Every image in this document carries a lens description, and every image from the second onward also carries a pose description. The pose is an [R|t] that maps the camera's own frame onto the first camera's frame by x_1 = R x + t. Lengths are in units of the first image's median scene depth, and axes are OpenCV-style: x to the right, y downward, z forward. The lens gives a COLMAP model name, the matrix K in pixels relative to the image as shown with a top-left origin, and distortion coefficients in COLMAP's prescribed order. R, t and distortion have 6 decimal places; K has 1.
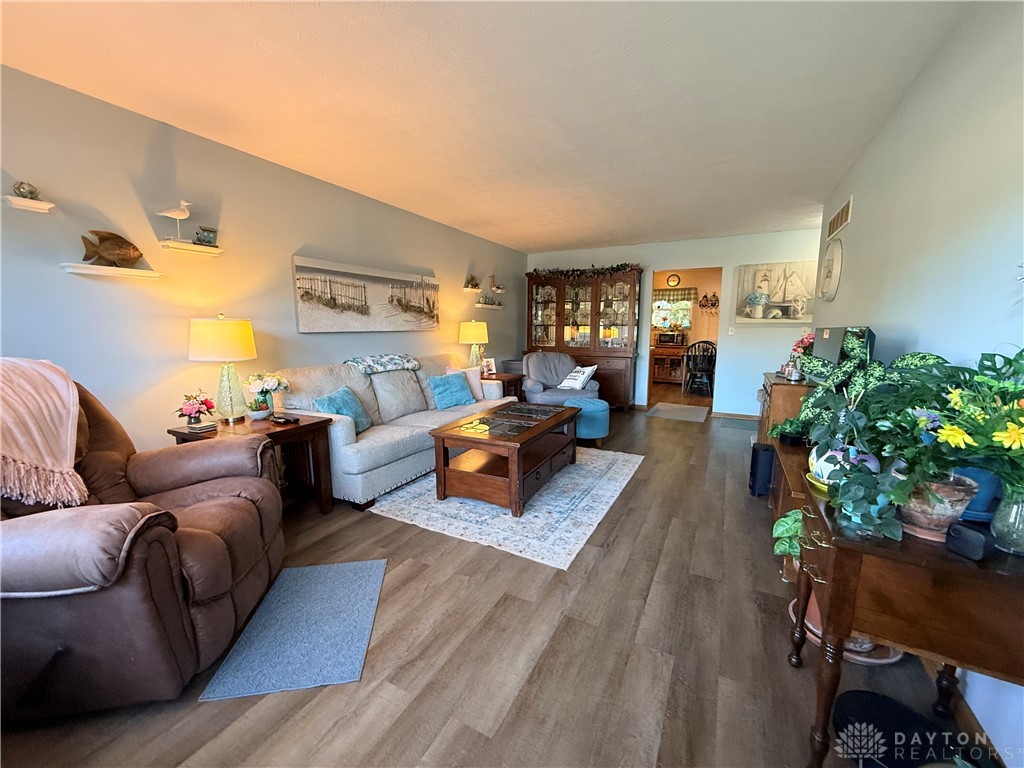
lens RADIAL K [[404.8, 0, 512.1], [0, 404.8, 387.9], [0, 0, 1]] dist [-0.000269, -0.000095]
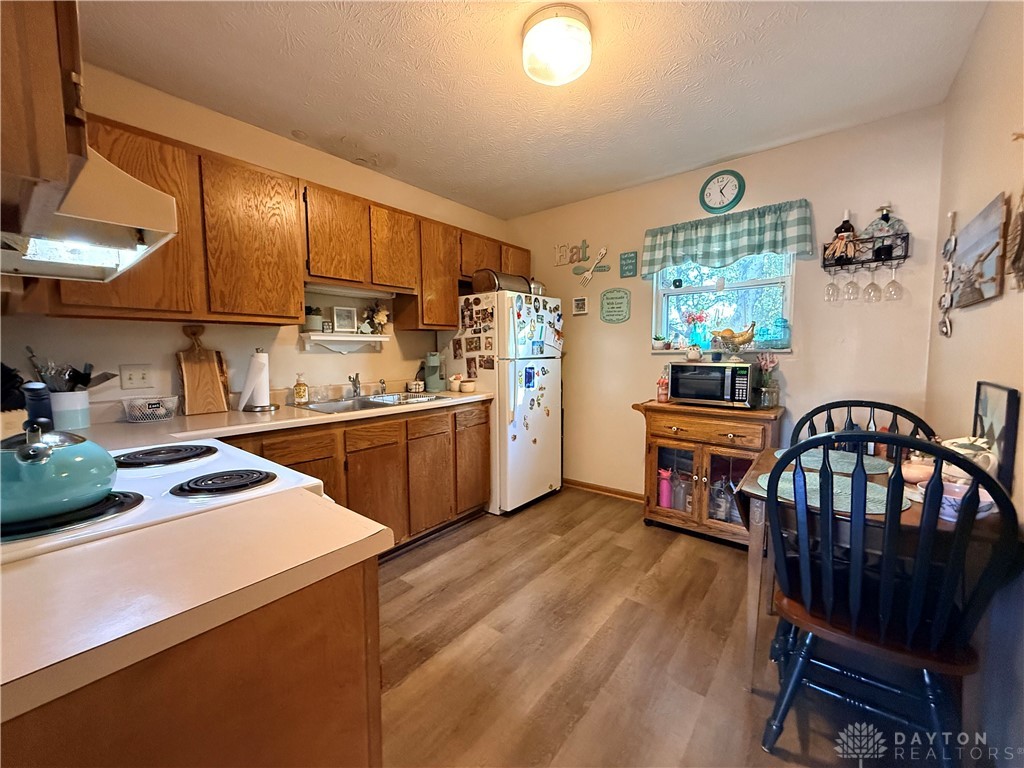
lens RADIAL K [[404.8, 0, 512.2], [0, 404.8, 381.7], [0, 0, 1]] dist [-0.000269, -0.000095]
pose [[0.982757, 0.007988, -0.184730, 0.304013], [-0.022038, 0.997005, -0.074127, -0.097689], [0.183585, 0.076920, 0.979990, 0.690075]]
